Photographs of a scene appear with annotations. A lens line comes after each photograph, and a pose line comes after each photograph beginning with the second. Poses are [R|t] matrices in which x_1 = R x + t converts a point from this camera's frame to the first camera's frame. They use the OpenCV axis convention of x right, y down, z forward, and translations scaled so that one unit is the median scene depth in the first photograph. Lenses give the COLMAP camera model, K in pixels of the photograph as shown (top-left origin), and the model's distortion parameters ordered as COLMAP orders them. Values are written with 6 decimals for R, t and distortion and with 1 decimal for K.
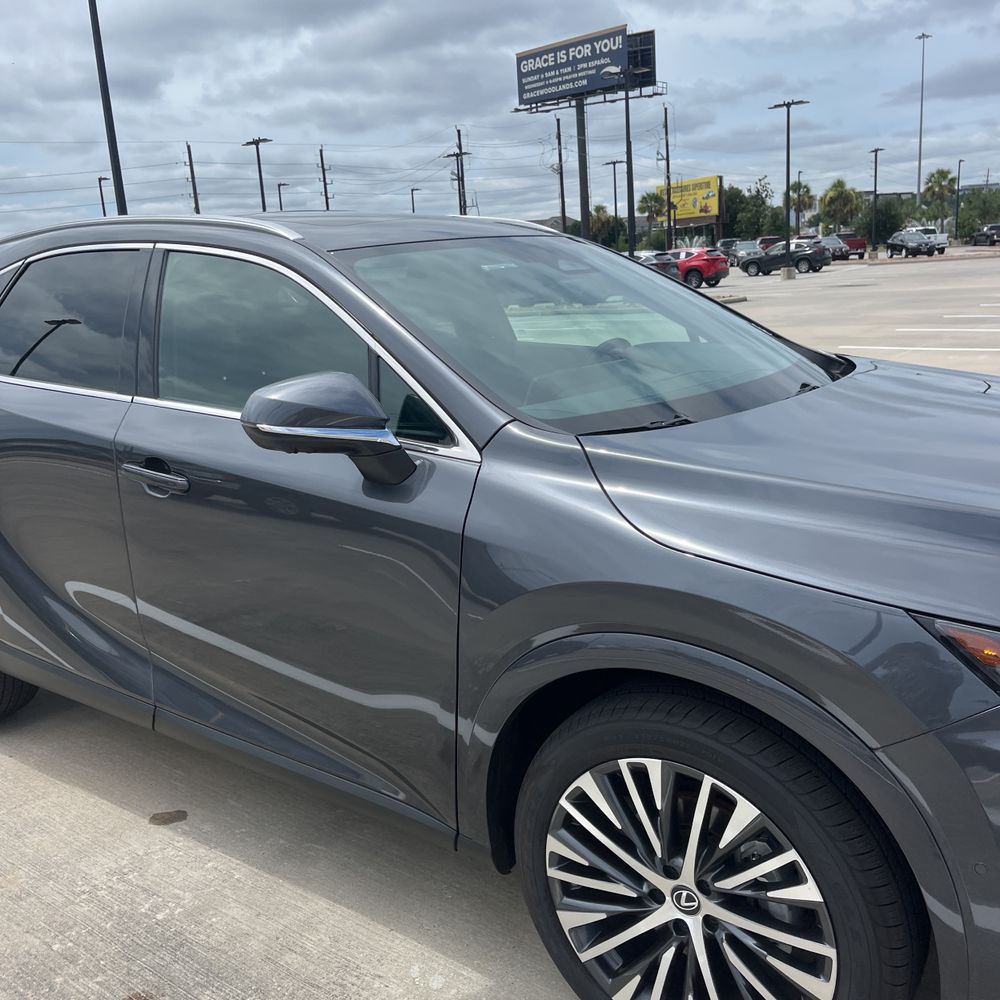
lens RADIAL K [[1013.9, 0, 498.4], [0, 1013.9, 493.1], [0, 0, 1]] dist [0.022285, 0.000000]
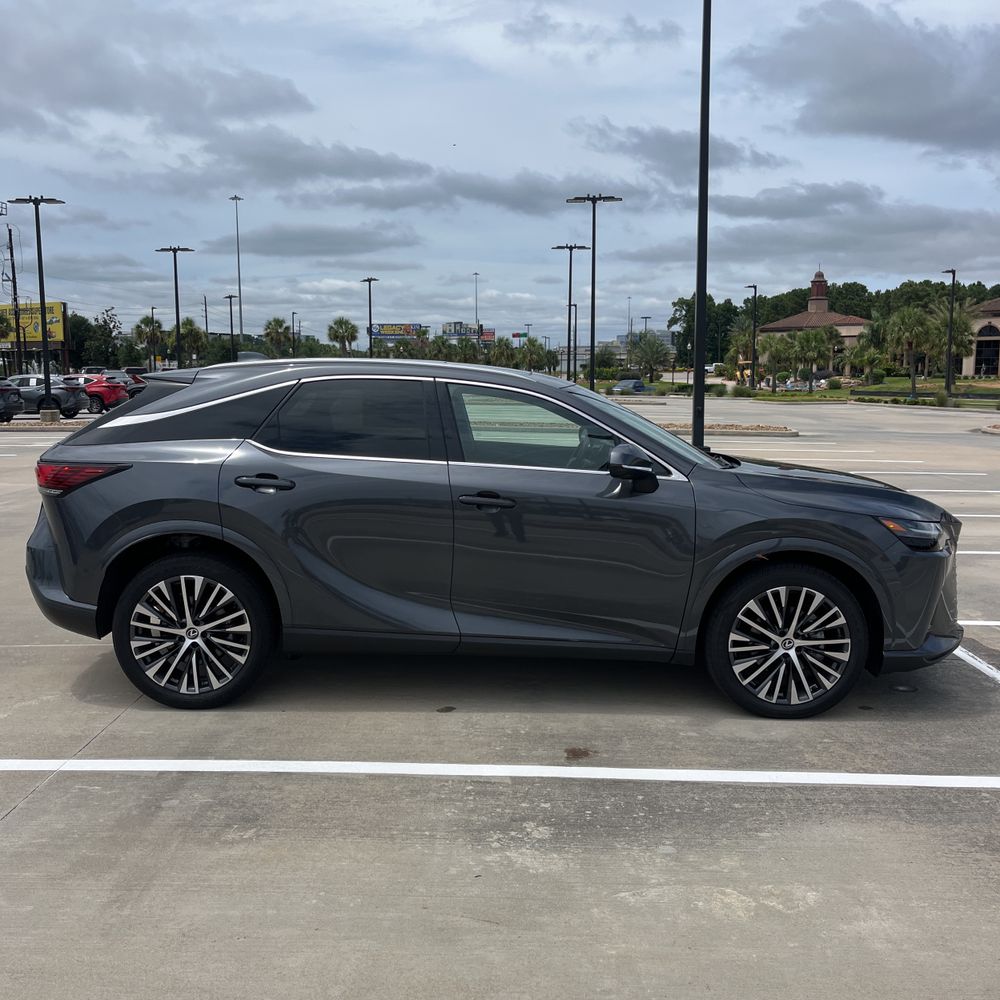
lens RADIAL K [[1013.9, 0, 493.0], [0, 1013.9, 502.7], [0, 0, 1]] dist [0.022285, 0.000000]
pose [[0.808265, -0.017220, 0.588567, -1.458264], [0.085499, 0.992411, -0.088379, 0.154949], [-0.582578, 0.121755, 0.803603, -0.518258]]
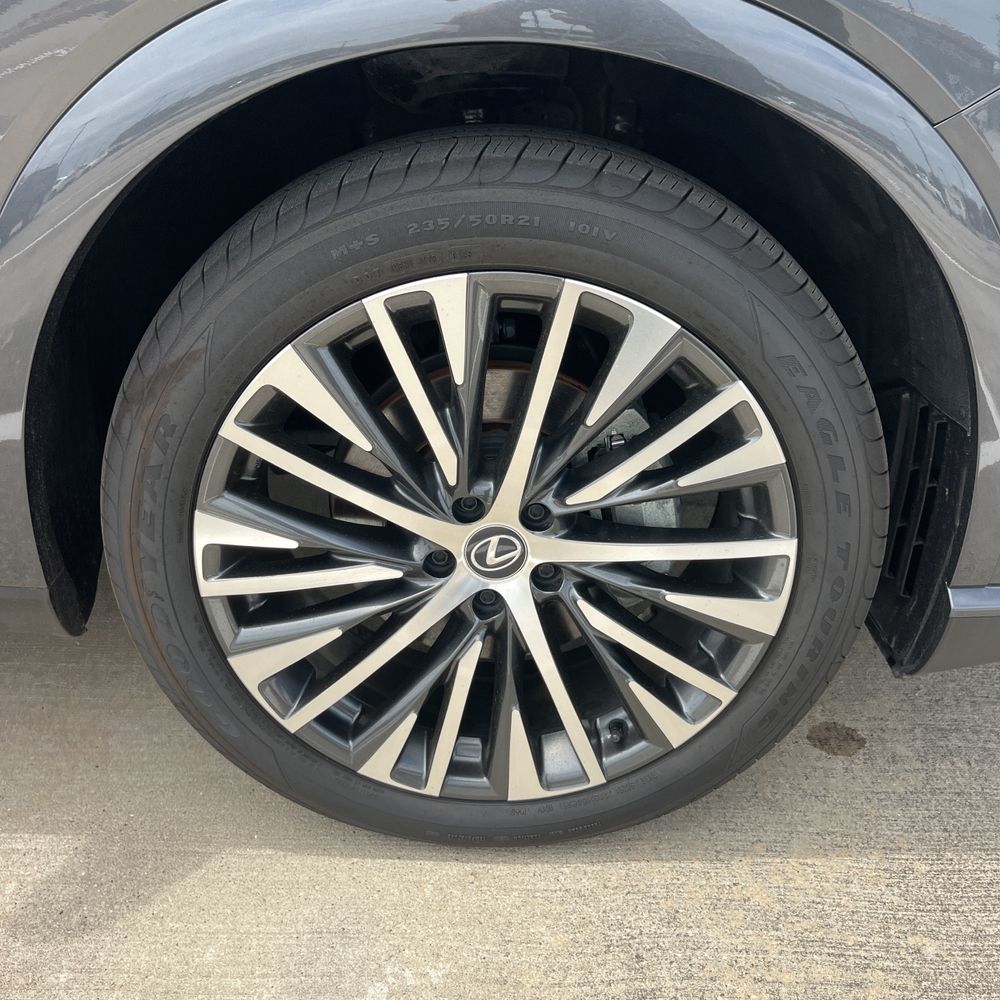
lens RADIAL K [[1013.9, 0, 497.4], [0, 1013.9, 496.8], [0, 0, 1]] dist [0.022285, 0.000000]
pose [[0.794956, -0.206355, 0.570493, -0.086878], [0.079960, 0.967808, 0.238649, 0.181942], [-0.601374, -0.144099, 0.785865, 0.435753]]
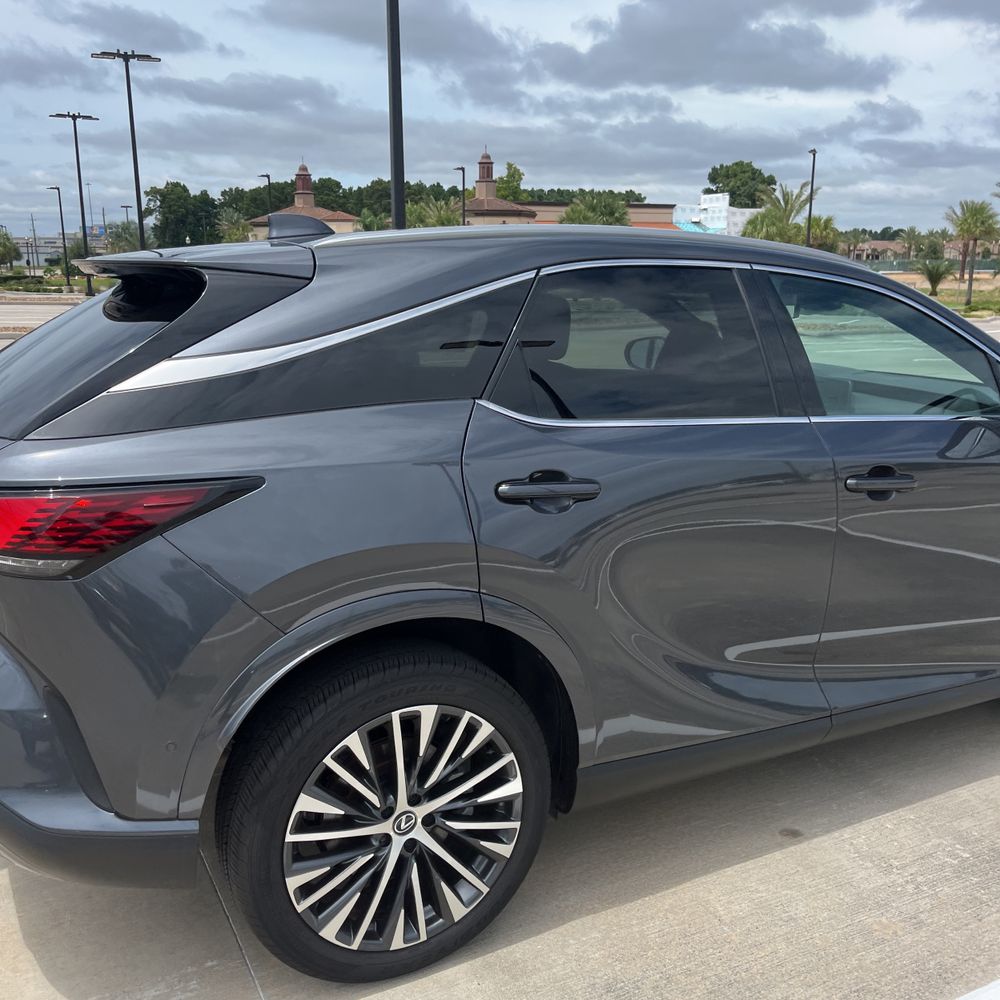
lens RADIAL K [[1013.9, 0, 482.9], [0, 1013.9, 517.0], [0, 0, 1]] dist [0.022285, 0.000000]
pose [[0.433833, -0.157638, 0.887096, -1.516051], [0.177979, 0.980169, 0.087137, -0.154062], [-0.883240, 0.120081, 0.453286, 0.906568]]
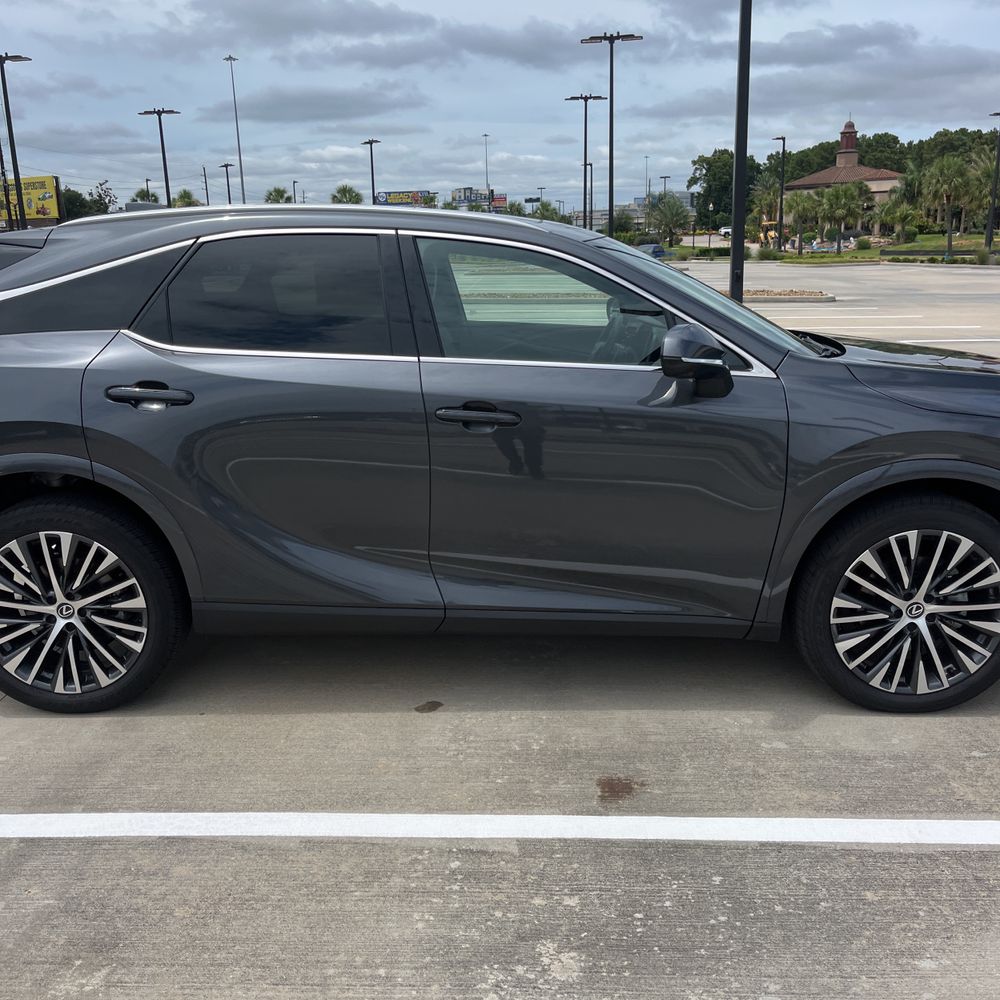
lens RADIAL K [[1013.9, 0, 492.5], [0, 1013.9, 514.1], [0, 0, 1]] dist [0.022285, 0.000000]
pose [[0.816561, -0.112375, 0.566216, -1.074976], [0.106531, 0.993357, 0.043517, 0.053556], [-0.567345, 0.024785, 0.823107, -0.050449]]
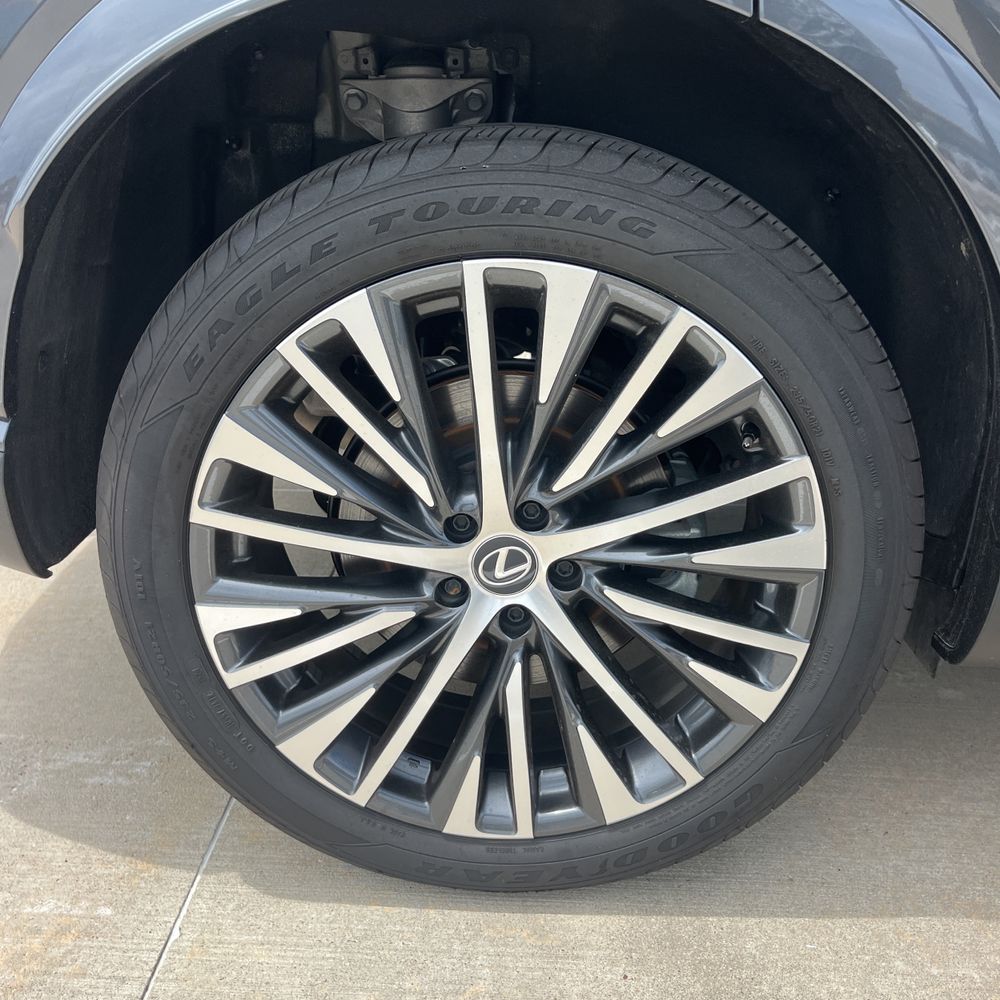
lens RADIAL K [[1013.9, 0, 501.6], [0, 1013.9, 502.7], [0, 0, 1]] dist [0.022285, 0.000000]
pose [[0.822719, -0.150121, 0.548267, -0.988421], [0.071019, 0.984086, 0.162883, 0.096242], [-0.563994, -0.095069, 0.820288, 1.104320]]
